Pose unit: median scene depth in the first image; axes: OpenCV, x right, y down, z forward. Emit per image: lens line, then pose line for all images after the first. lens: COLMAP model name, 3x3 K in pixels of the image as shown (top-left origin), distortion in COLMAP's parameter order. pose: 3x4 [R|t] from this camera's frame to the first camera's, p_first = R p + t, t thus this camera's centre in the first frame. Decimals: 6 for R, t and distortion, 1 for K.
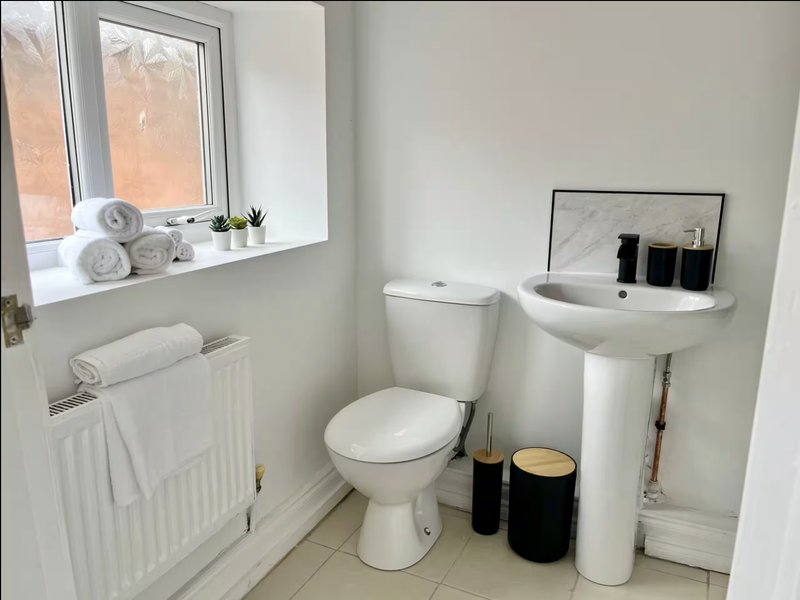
lens RADIAL K [[619.3, 0, 400.0], [0, 619.3, 300.0], [0, 0, 1]] dist [0.005481, -0.049561]
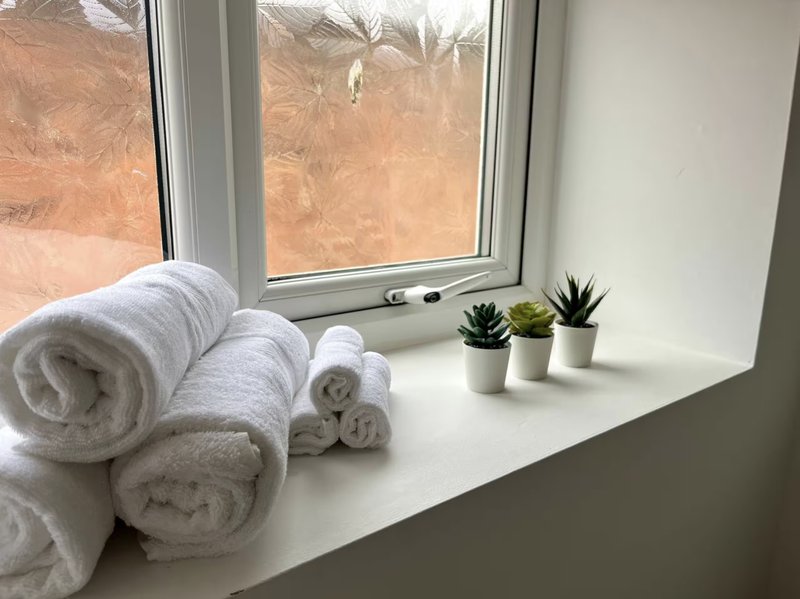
lens RADIAL K [[619.3, 0, 400.0], [0, 619.3, 299.5], [0, 0, 1]] dist [0.005481, -0.049561]
pose [[0.879695, 0.098457, -0.465235, -0.173627], [-0.104659, 0.994429, 0.012554, -0.154838], [0.463879, 0.037647, 0.885098, 0.695553]]
